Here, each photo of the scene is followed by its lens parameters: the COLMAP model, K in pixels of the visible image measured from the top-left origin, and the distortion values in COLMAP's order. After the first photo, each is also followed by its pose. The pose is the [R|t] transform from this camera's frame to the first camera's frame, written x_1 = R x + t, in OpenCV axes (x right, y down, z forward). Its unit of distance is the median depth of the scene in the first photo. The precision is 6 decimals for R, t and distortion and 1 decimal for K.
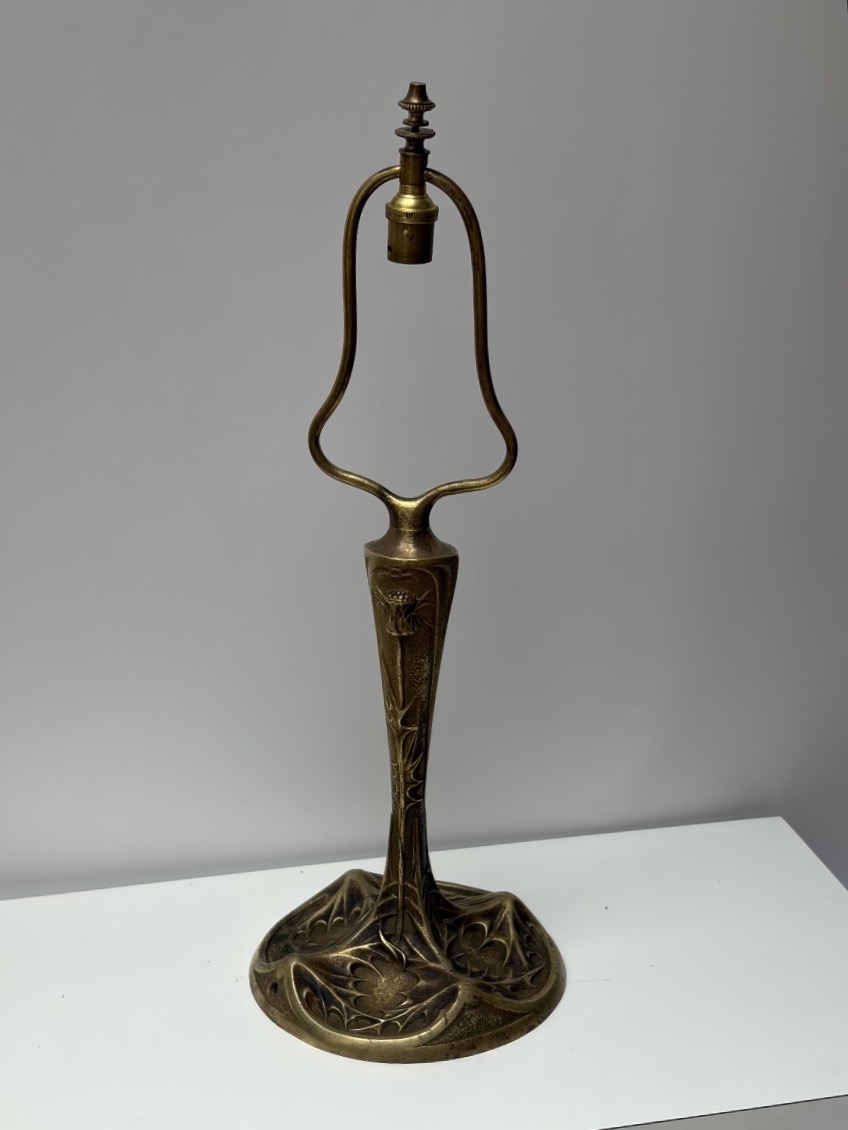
lens RADIAL K [[1746.2, 0, 424.0], [0, 1746.2, 565.0], [0, 0, 1]] dist [0.296869, -1.408100]
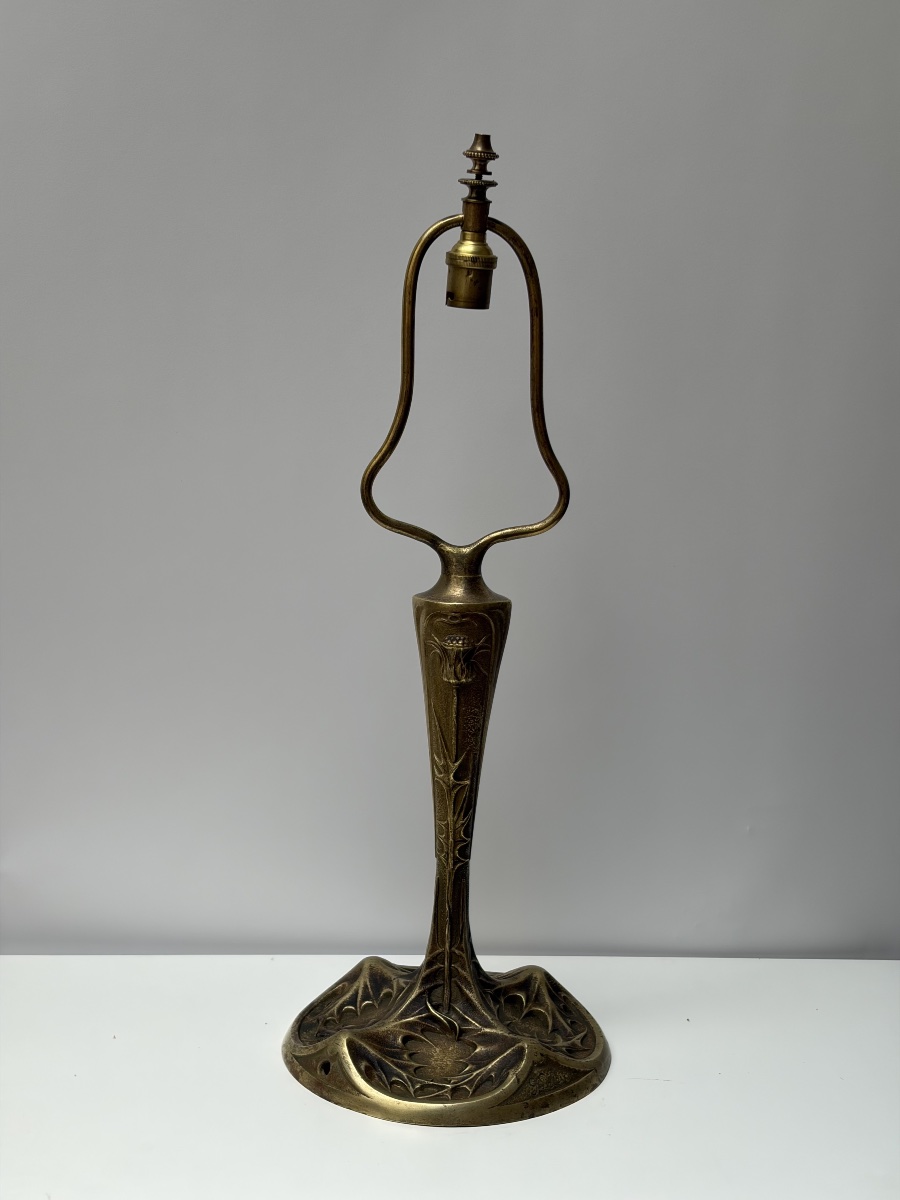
lens RADIAL K [[1854.3, 0, 450.0], [0, 1854.3, 600.0], [0, 0, 1]] dist [0.296869, -1.408100]
pose [[0.978402, -0.017535, 0.205967, -0.230649], [0.042310, 0.992288, -0.116507, 0.114420], [-0.202335, 0.122705, 0.971599, -0.027144]]
